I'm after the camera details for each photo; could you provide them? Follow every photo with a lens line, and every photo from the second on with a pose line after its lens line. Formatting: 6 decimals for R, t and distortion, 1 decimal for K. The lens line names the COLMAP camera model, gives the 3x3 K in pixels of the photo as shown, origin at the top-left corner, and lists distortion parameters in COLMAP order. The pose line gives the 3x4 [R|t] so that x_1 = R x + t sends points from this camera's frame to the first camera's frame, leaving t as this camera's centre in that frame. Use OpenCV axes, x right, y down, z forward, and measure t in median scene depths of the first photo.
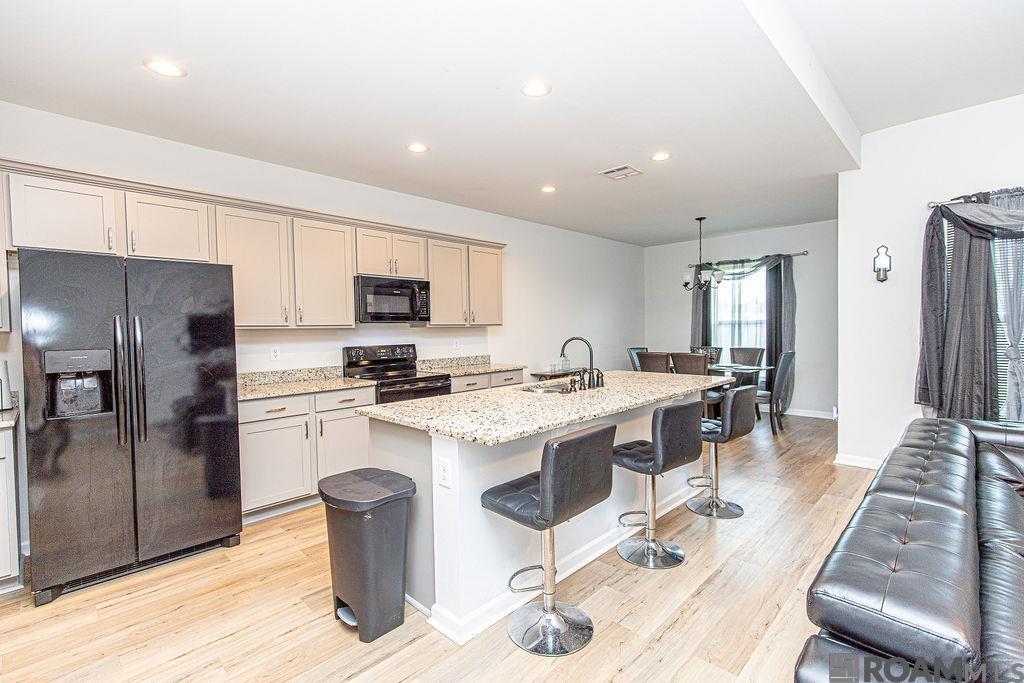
lens RADIAL K [[463.2, 0, 512.0], [0, 463.2, 341.5], [0, 0, 1]] dist [0.001442, -0.000465]
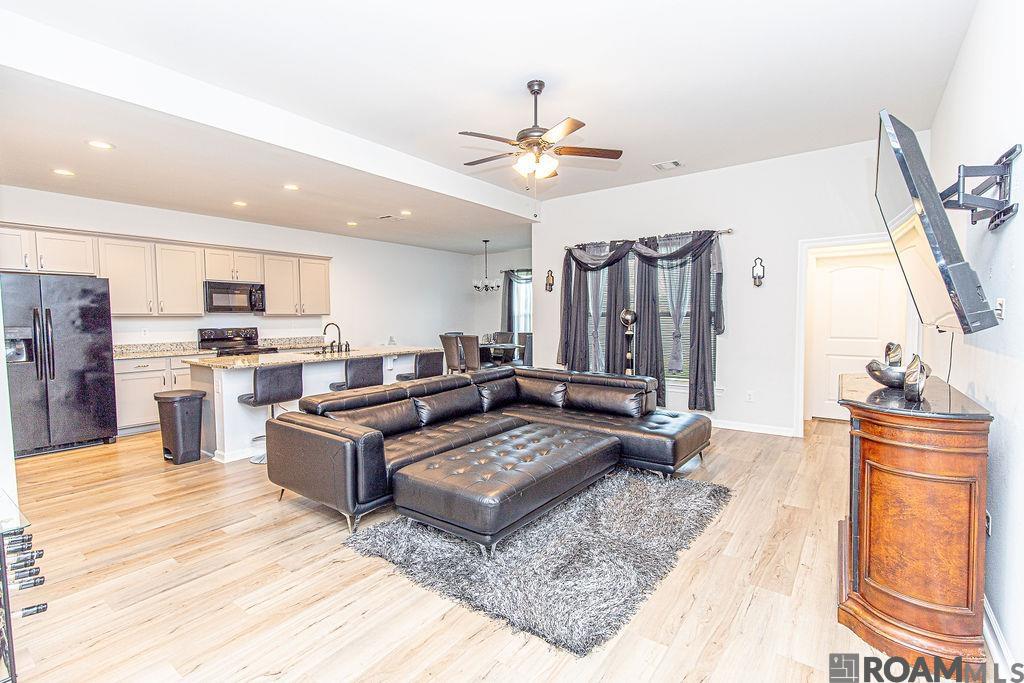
lens RADIAL K [[463.2, 0, 512.0], [0, 463.2, 341.5], [0, 0, 1]] dist [0.001442, -0.000465]
pose [[0.989751, 0.004228, 0.142741, 0.432785], [-0.007874, 0.999657, 0.024988, 0.008181], [-0.142586, -0.025856, 0.989445, -0.628893]]
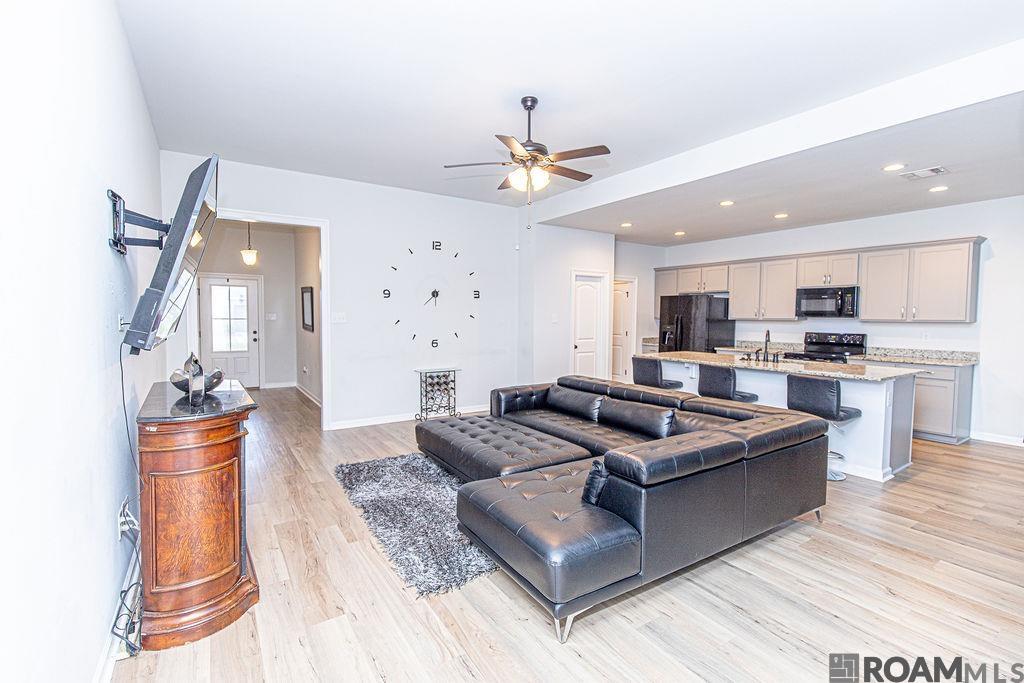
lens RADIAL K [[447.5, 0, 512.1], [0, 447.5, 337.0], [0, 0, 1]] dist [-0.016168, -0.000118]
pose [[-0.186748, 0.060249, -0.980559, 1.398010], [-0.029738, 0.997314, 0.066942, -0.046821], [0.981958, 0.041662, -0.184455, 0.302746]]
